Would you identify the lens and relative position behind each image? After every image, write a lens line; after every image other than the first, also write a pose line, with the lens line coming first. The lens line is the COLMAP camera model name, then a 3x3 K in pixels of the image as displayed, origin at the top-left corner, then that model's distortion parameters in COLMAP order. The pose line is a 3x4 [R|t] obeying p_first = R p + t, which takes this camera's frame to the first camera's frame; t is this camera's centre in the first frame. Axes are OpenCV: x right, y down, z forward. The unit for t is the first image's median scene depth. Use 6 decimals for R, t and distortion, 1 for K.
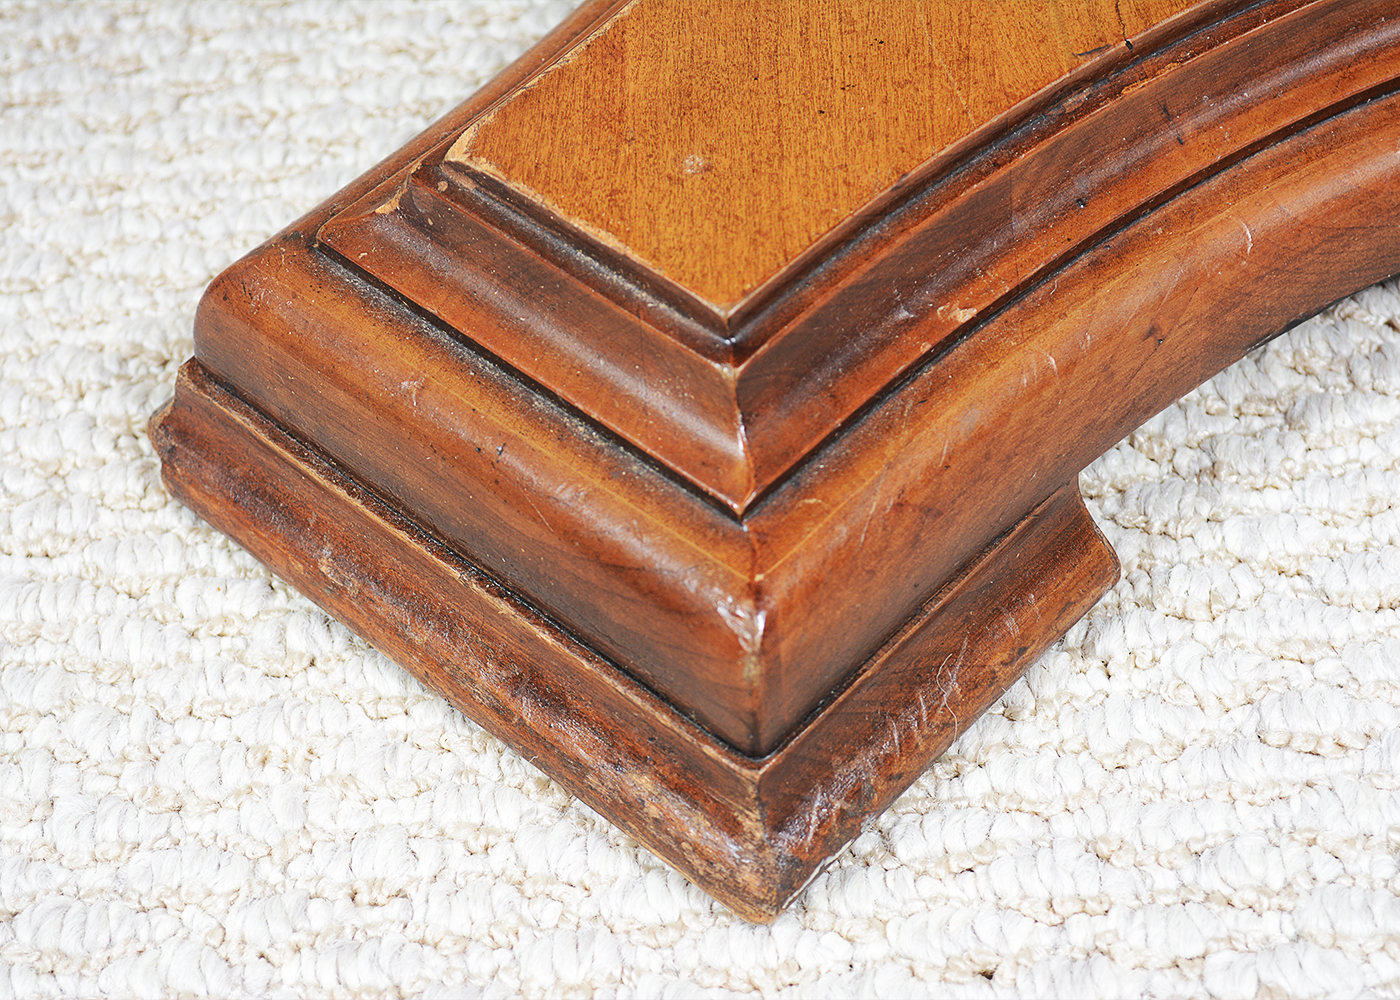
lens RADIAL K [[2633.4, 0, 700.0], [0, 2633.4, 500.0], [0, 0, 1]] dist [0.011034, 0.069204]
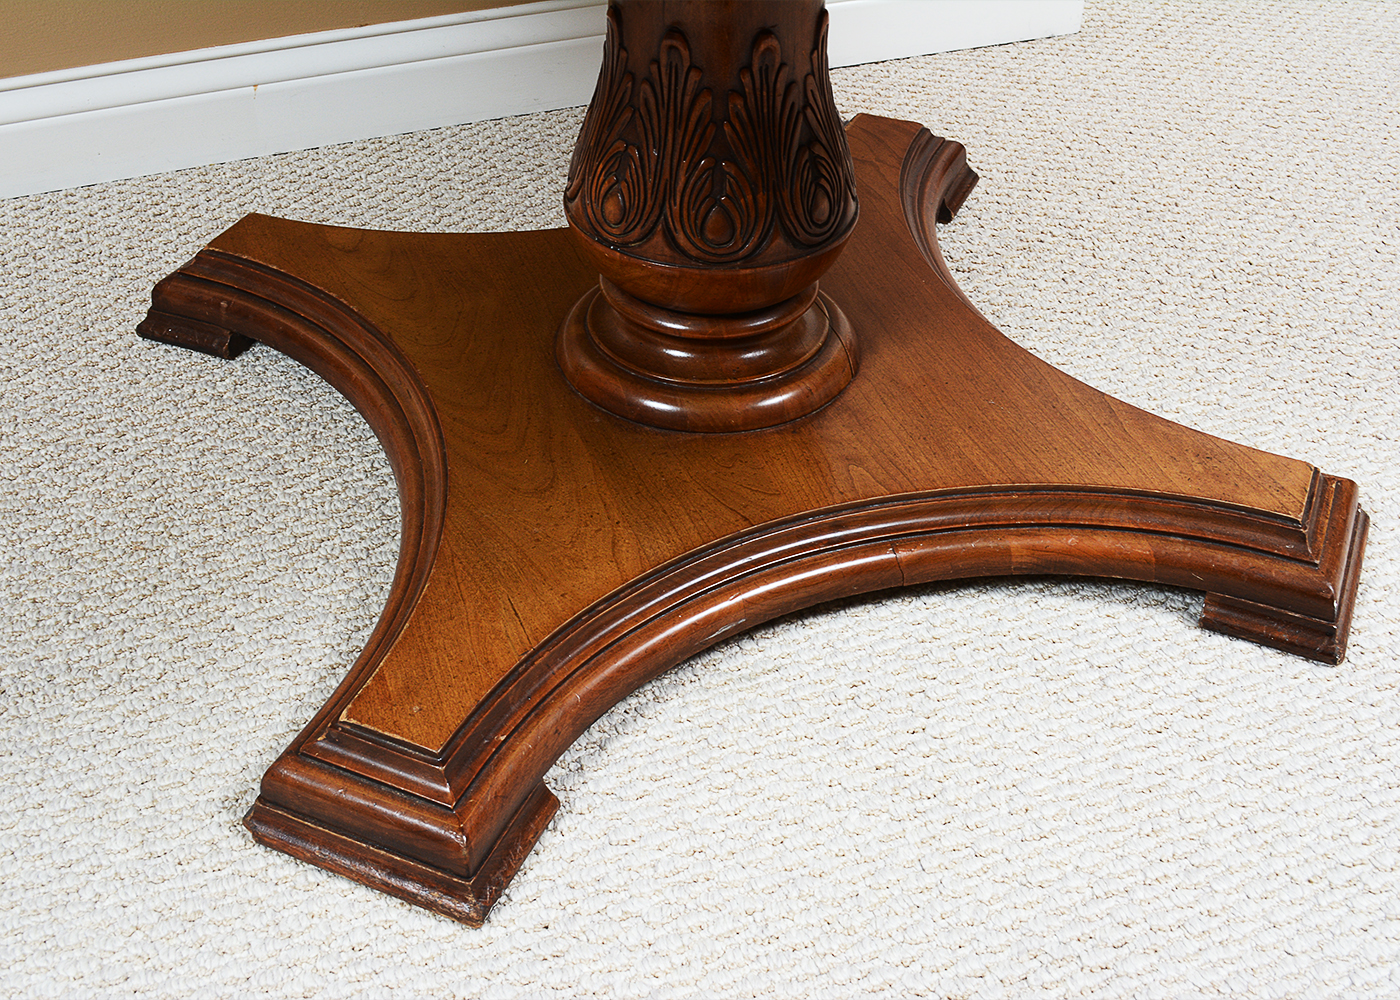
lens RADIAL K [[1575.5, 0, 700.0], [0, 1575.5, 500.0], [0, 0, 1]] dist [-0.058431, 0.042624]
pose [[0.944301, -0.150113, 0.292852, -0.203679], [0.200446, 0.968142, -0.150077, -0.011460], [-0.260993, 0.200419, 0.944306, -1.027259]]
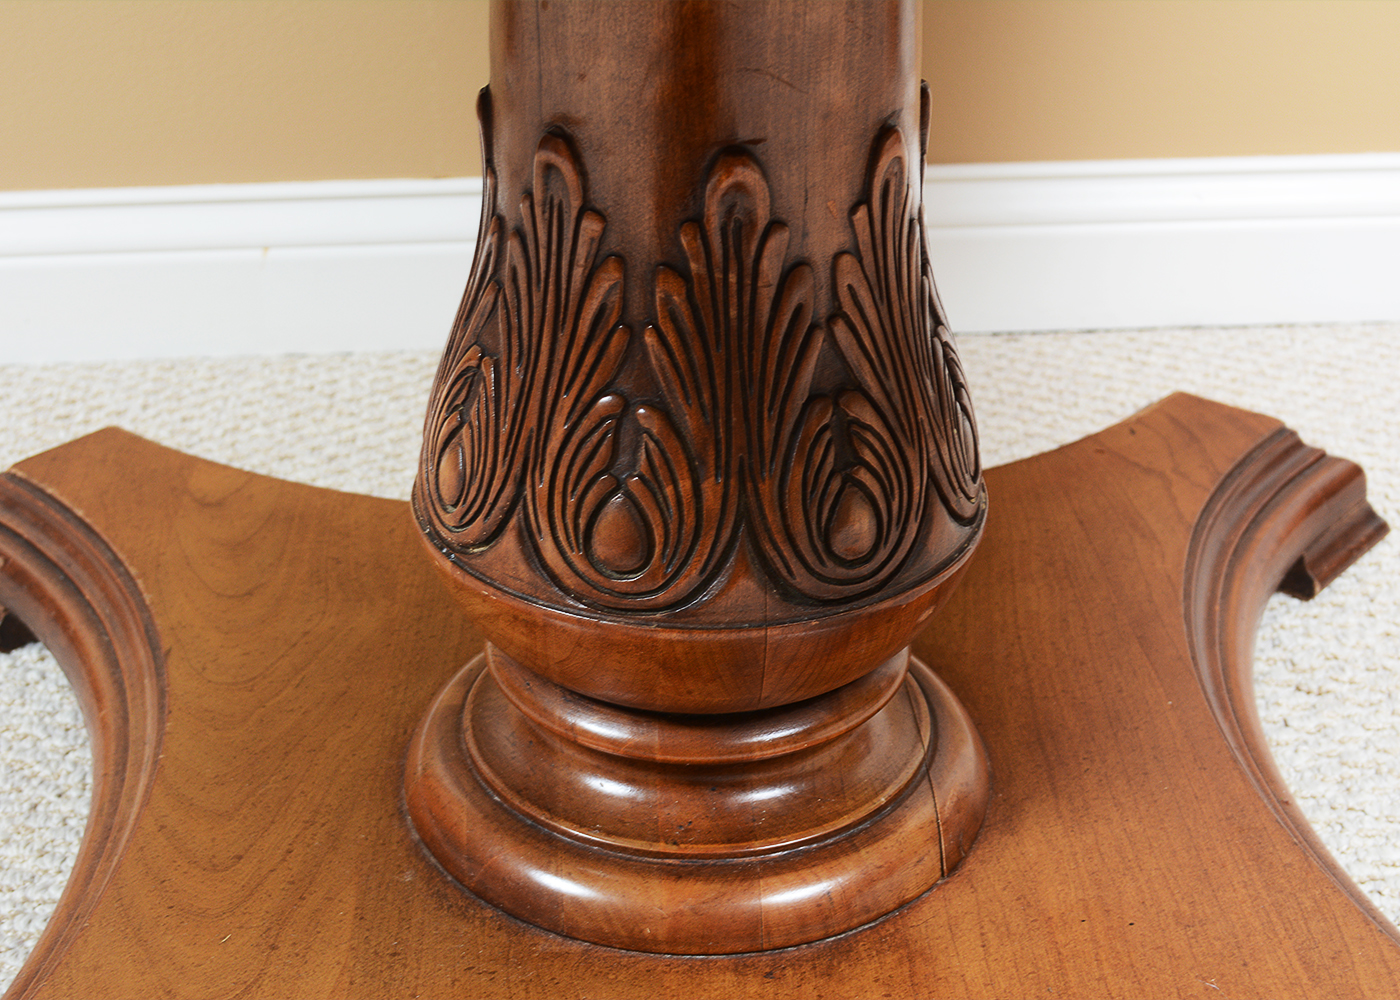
lens RADIAL K [[1987.3, 0, 700.0], [0, 1987.3, 500.0], [0, 0, 1]] dist [-0.021448, -0.020064]
pose [[0.998128, 0.032719, 0.051671, 0.524658], [-0.012253, 0.934715, -0.355188, -0.254300], [-0.059919, 0.353890, 0.933366, -0.293478]]
